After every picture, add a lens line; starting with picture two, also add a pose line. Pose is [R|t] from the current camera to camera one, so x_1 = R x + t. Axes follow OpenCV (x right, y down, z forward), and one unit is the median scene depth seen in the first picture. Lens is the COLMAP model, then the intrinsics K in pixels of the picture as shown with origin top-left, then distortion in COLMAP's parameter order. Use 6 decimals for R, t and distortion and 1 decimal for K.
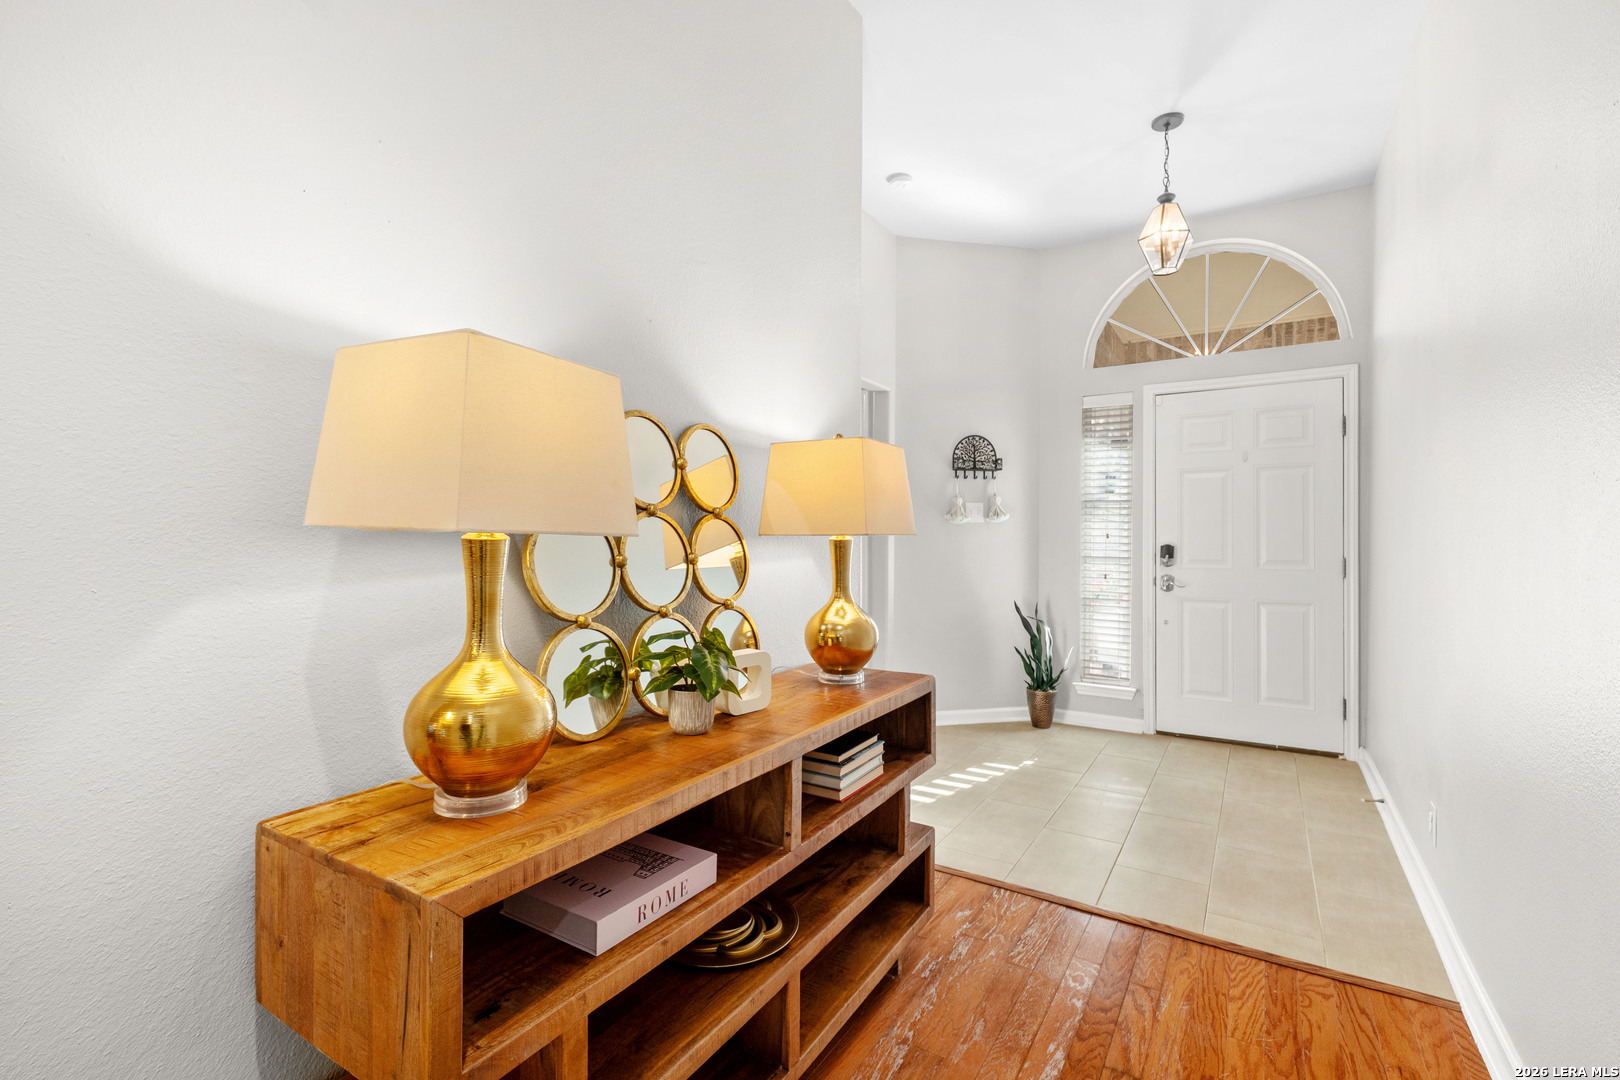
lens RADIAL K [[716.1, 0, 810.0], [0, 716.1, 540.0], [0, 0, 1]] dist [0.000284, 0.000158]
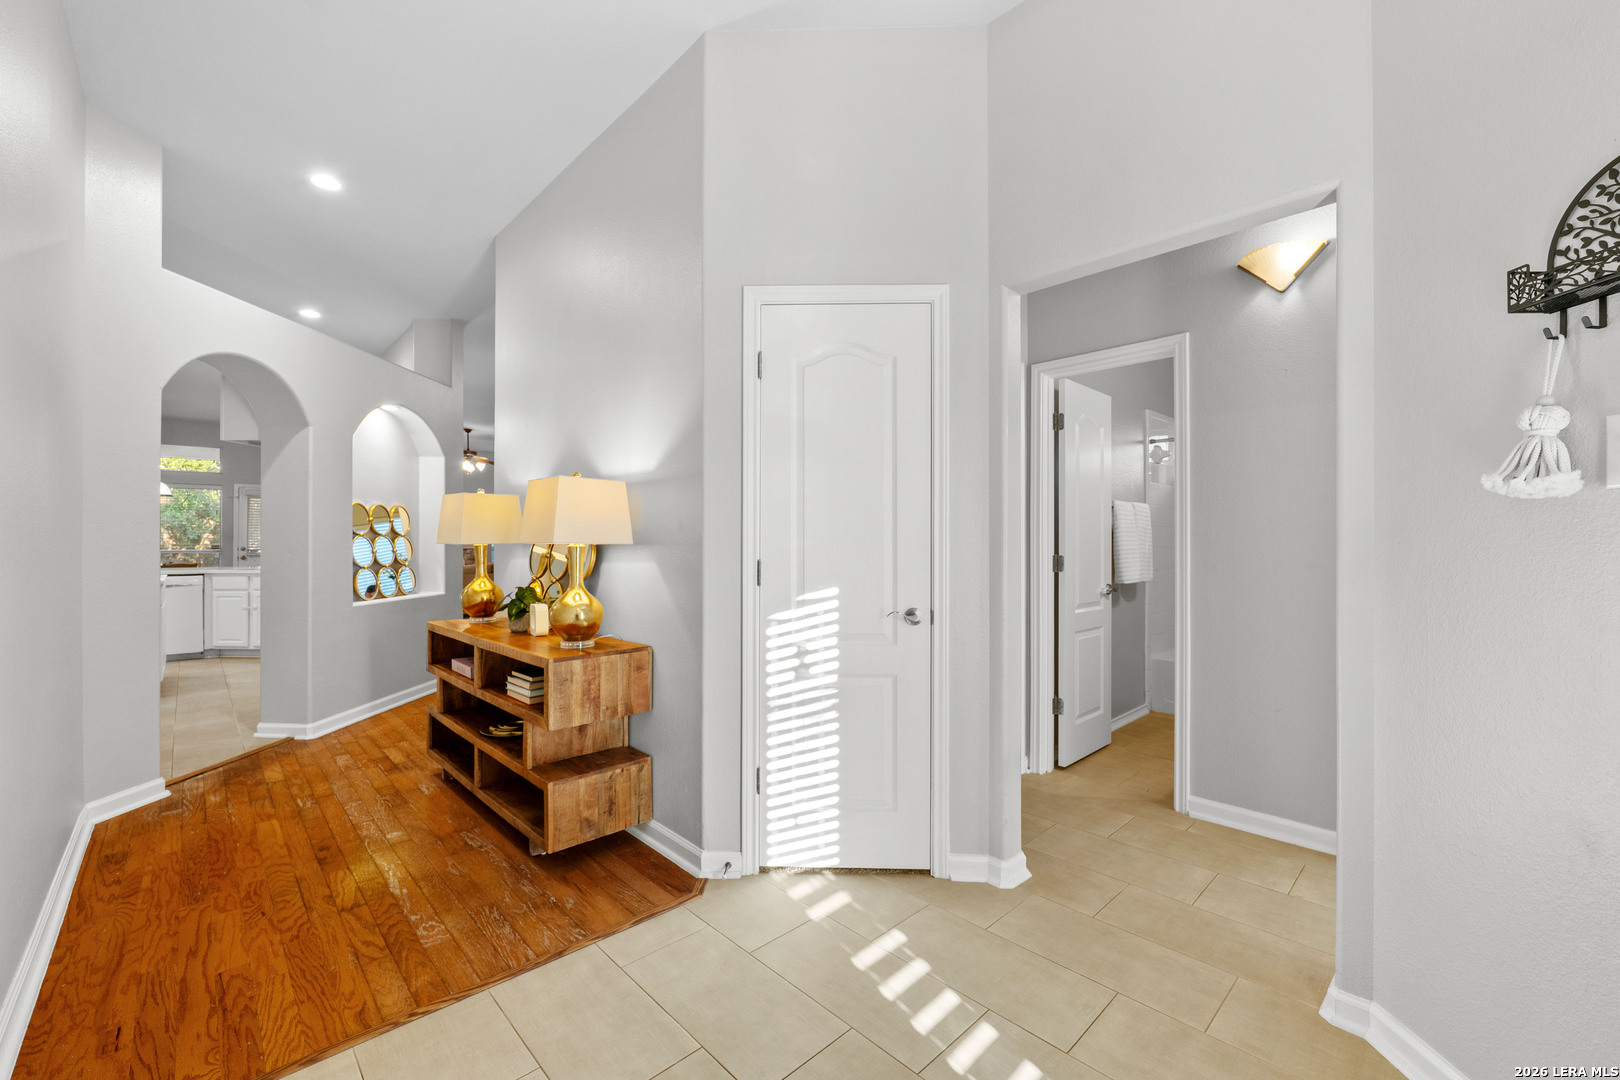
lens RADIAL K [[657.7, 0, 803.8], [0, 657.7, 539.9], [0, 0, 1]] dist [-0.013591, 0.000262]
pose [[-0.247248, -0.007303, -0.968925, 1.308107], [-0.004840, 0.999968, -0.006302, -0.005283], [0.968940, 0.003132, -0.247275, 1.933314]]
